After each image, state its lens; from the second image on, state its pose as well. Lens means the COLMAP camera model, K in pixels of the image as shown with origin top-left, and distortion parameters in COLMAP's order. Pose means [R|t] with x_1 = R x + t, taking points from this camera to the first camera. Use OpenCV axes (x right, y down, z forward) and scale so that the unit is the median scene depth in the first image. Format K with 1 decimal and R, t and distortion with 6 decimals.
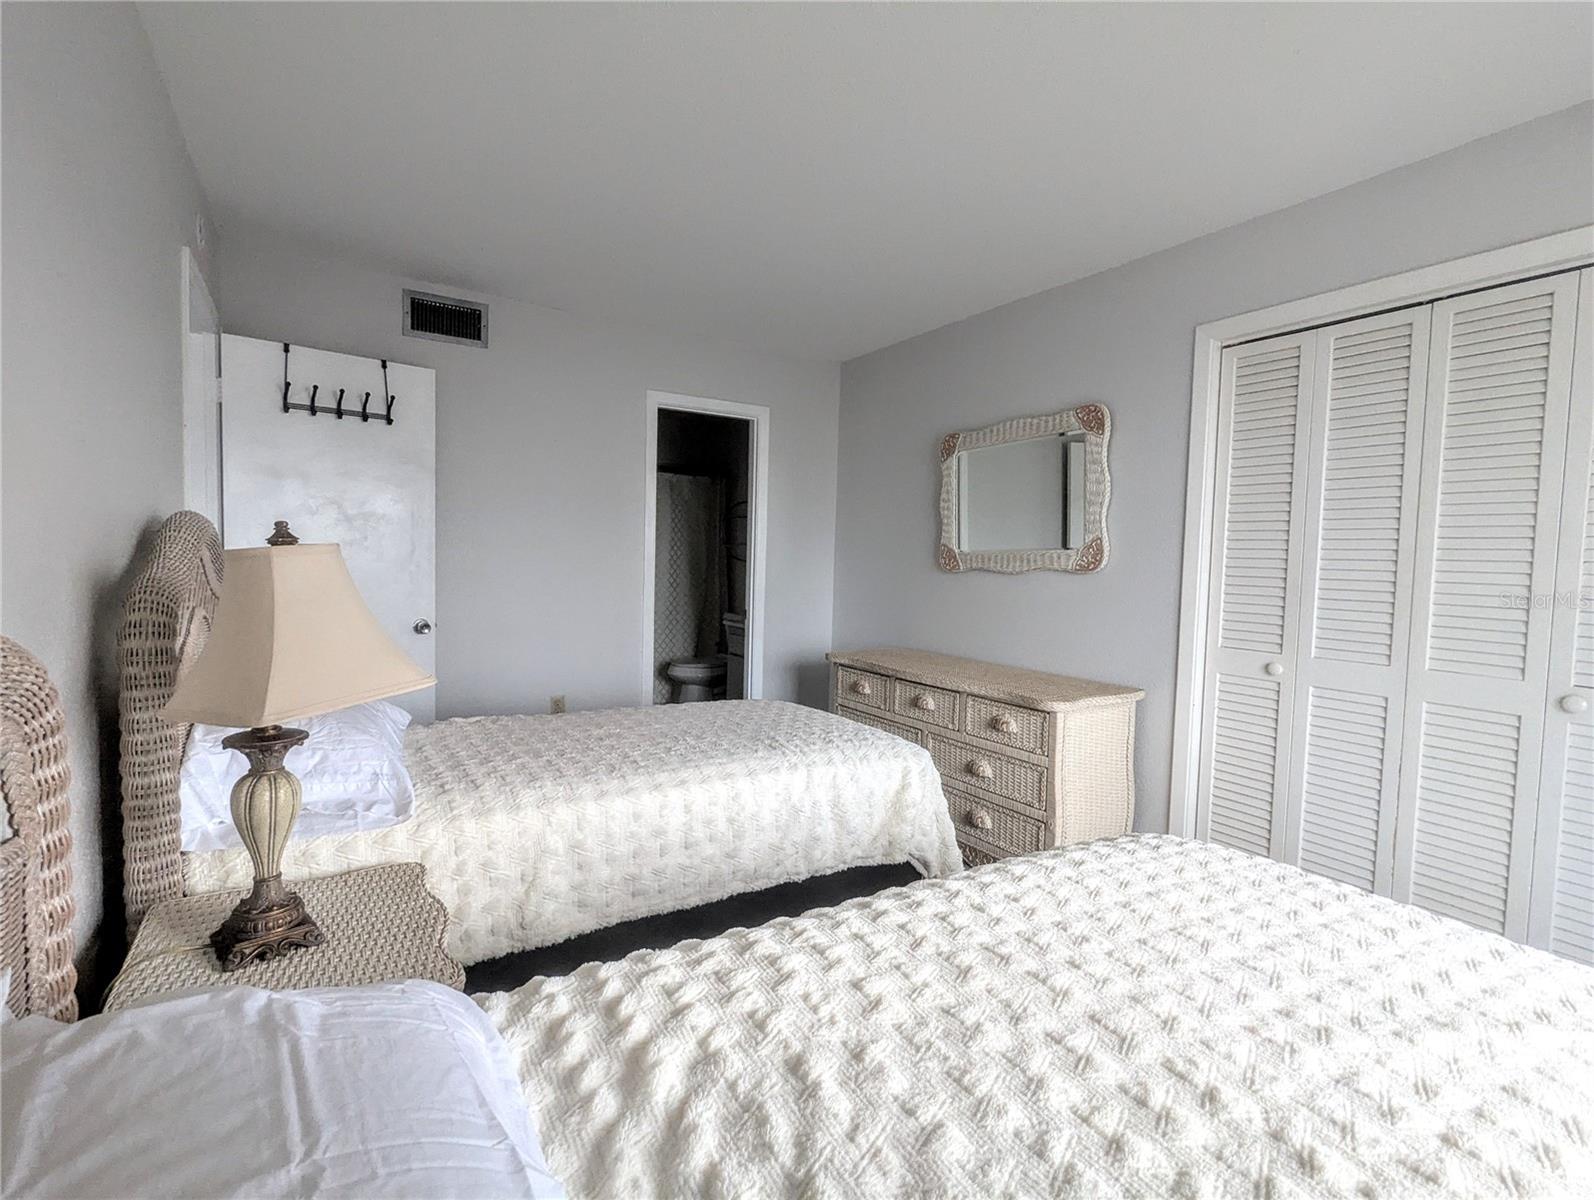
lens RADIAL K [[757.2, 0, 793.4], [0, 757.2, 600.7], [0, 0, 1]] dist [-0.003382, -0.001074]
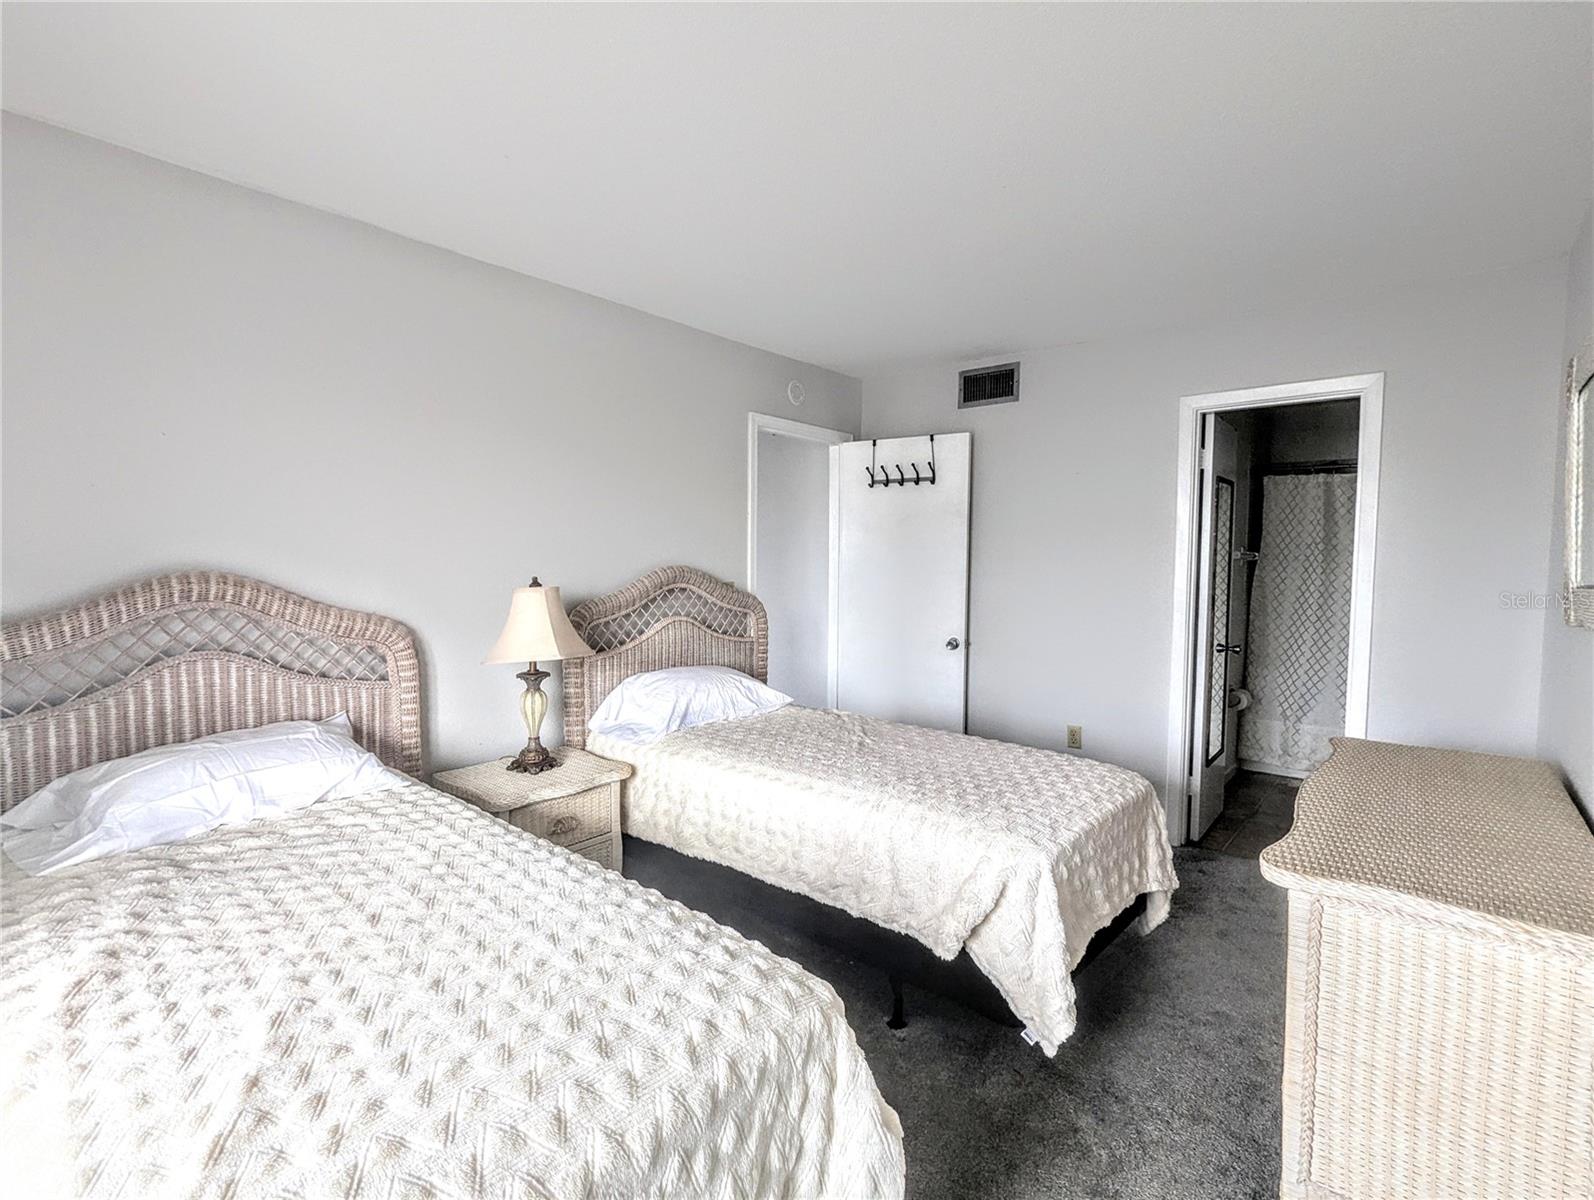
lens RADIAL K [[725.2, 0, 750.7], [0, 725.2, 597.6], [0, 0, 1]] dist [-0.000490, -0.000024]
pose [[0.304995, 0.022314, -0.952092, 0.559173], [-0.054784, 0.998481, 0.005851, -0.032739], [0.950777, 0.050375, 0.305754, 0.352236]]
